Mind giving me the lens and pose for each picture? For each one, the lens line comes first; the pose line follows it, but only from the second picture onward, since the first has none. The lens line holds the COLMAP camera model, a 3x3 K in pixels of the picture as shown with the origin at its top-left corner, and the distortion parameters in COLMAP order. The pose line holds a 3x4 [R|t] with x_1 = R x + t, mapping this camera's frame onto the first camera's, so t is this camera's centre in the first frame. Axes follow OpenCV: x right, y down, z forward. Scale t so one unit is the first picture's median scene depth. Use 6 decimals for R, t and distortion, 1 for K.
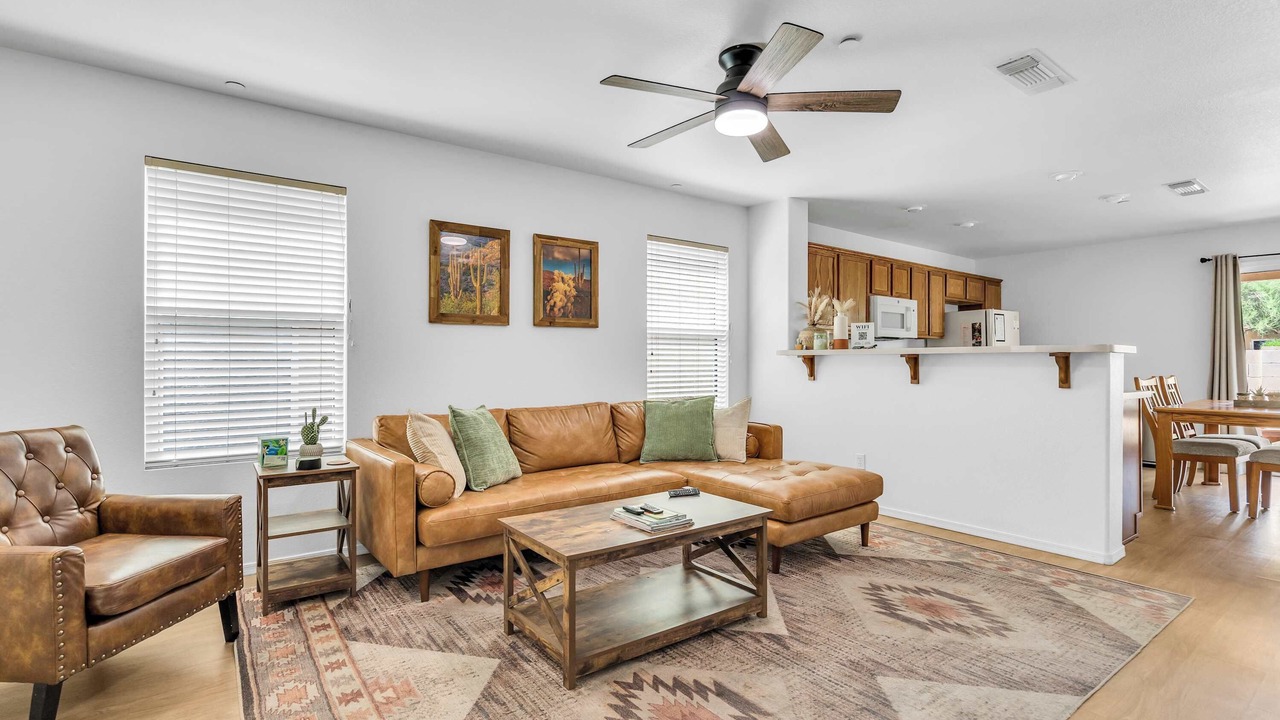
lens RADIAL K [[587.2, 0, 624.1], [0, 587.2, 358.9], [0, 0, 1]] dist [-0.002161, -0.000147]
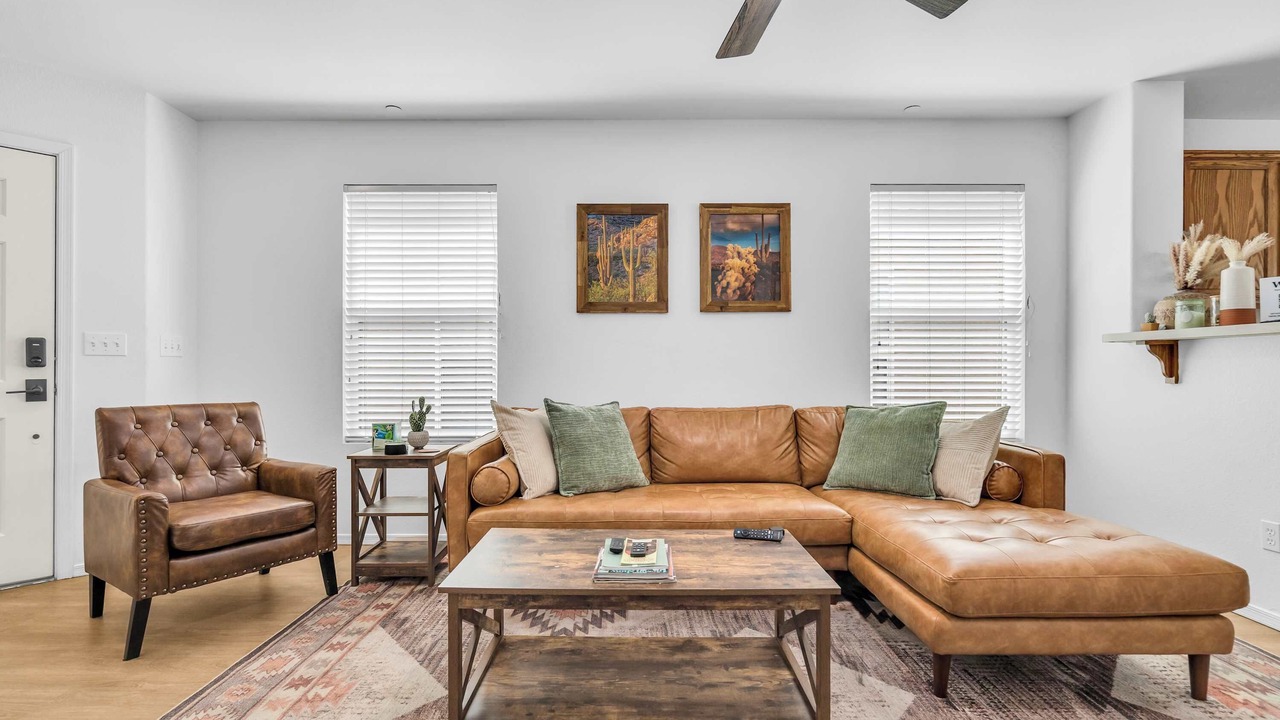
lens RADIAL K [[591.1, 0, 636.3], [0, 591.1, 369.0], [0, 0, 1]] dist [-0.002576, 0.000679]
pose [[0.811124, 0.000999, -0.584873, 0.280863], [0.001702, 0.999990, 0.004068, 0.022978], [0.584872, -0.004295, 0.811114, 0.259914]]
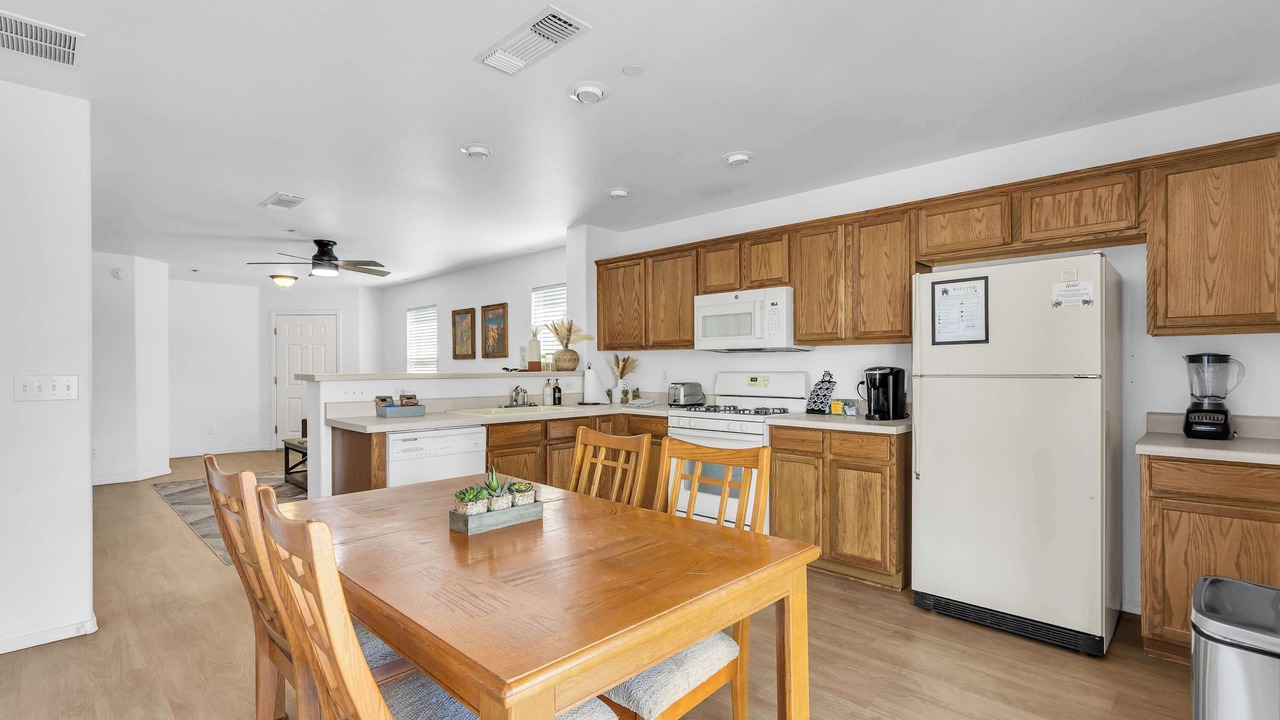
lens RADIAL K [[591.1, 0, 636.3], [0, 591.1, 369.0], [0, 0, 1]] dist [-0.002576, 0.000679]
pose [[0.173067, -0.003056, -0.984905, 1.738856], [0.001598, 0.999995, -0.002822, -0.018589], [0.984909, -0.001086, 0.173071, 1.186856]]
